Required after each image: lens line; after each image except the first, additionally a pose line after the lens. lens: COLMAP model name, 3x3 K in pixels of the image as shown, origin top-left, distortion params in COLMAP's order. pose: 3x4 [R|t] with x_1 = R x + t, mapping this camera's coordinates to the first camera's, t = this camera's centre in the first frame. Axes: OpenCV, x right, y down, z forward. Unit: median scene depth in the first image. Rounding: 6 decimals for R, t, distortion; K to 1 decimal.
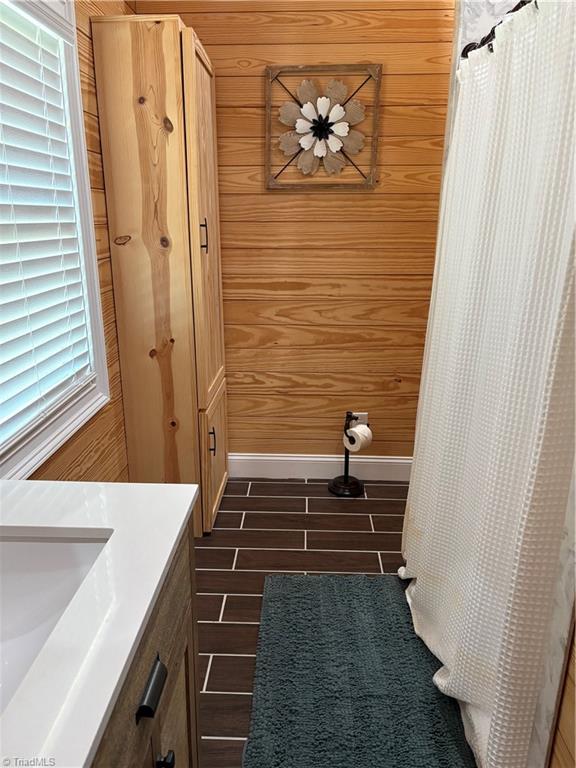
lens RADIAL K [[588.8, 0, 288.7], [0, 588.8, 382.0], [0, 0, 1]] dist [0.056654, -0.005749]
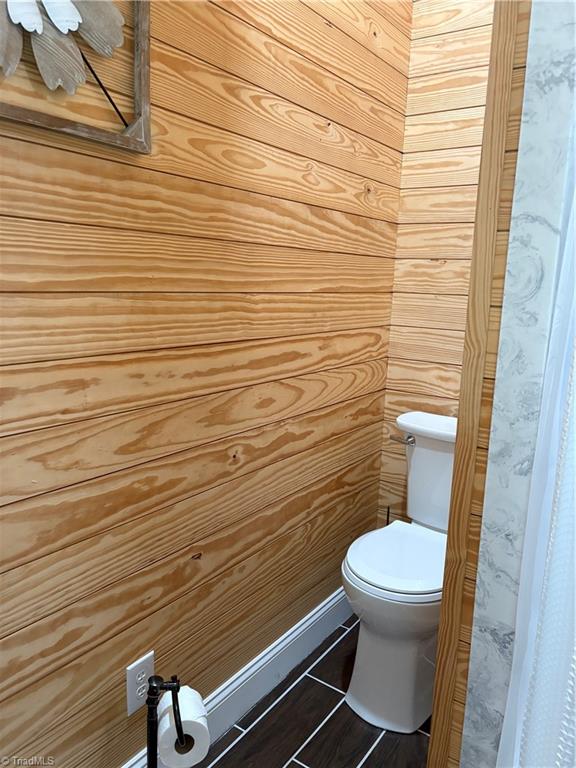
lens RADIAL K [[588.8, 0, 284.8], [0, 588.8, 386.0], [0, 0, 1]] dist [0.056654, -0.005749]
pose [[0.553276, -0.132488, 0.822394, -0.168059], [0.201133, 0.979307, 0.022452, -0.143864], [-0.808351, 0.152989, 0.568475, 0.665055]]
